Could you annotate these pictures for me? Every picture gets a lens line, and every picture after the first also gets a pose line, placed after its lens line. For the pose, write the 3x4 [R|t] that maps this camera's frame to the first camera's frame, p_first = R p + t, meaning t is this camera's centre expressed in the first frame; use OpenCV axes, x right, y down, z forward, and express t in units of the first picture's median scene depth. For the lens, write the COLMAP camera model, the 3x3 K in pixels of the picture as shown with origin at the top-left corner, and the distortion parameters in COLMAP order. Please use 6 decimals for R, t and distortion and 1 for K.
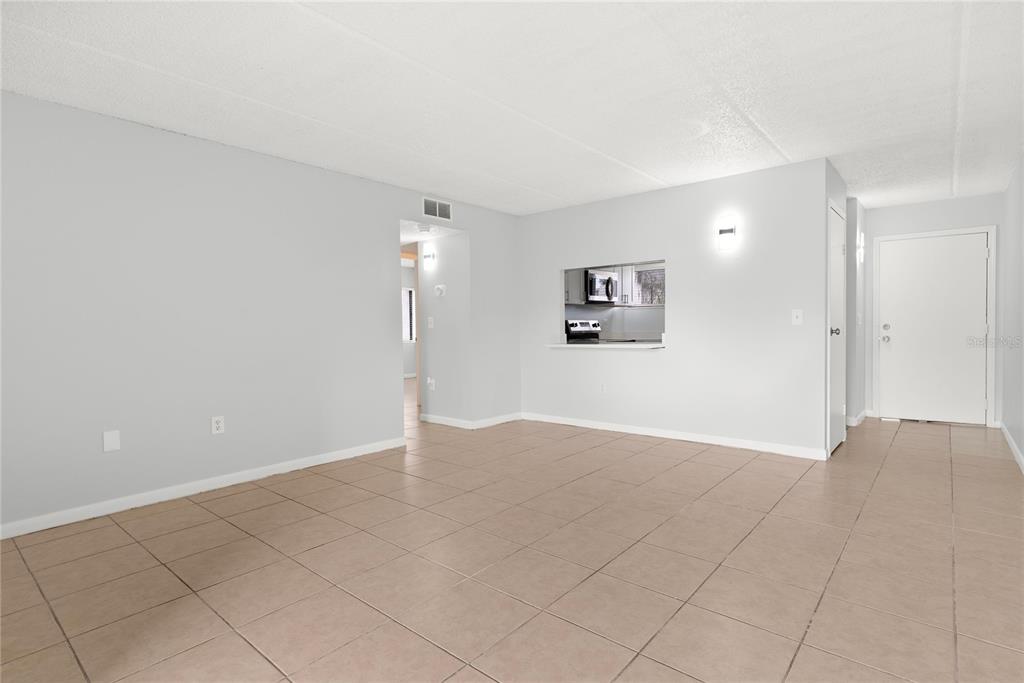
lens RADIAL K [[511.4, 0, 511.7], [0, 511.4, 338.9], [0, 0, 1]] dist [0.000331, 0.000287]
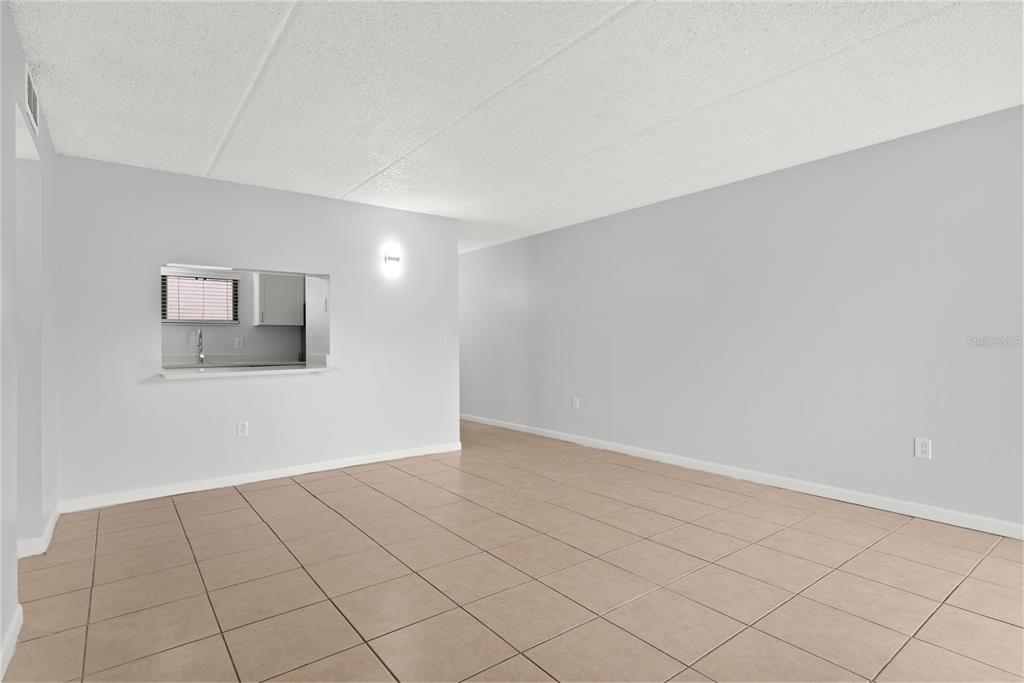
lens RADIAL K [[511.4, 0, 515.2], [0, 511.4, 340.9], [0, 0, 1]] dist [0.000331, 0.000287]
pose [[0.210412, 0.009447, 0.977567, -0.636414], [0.030479, 0.999404, -0.016218, -0.012739], [-0.977138, 0.033207, 0.209999, 0.576565]]
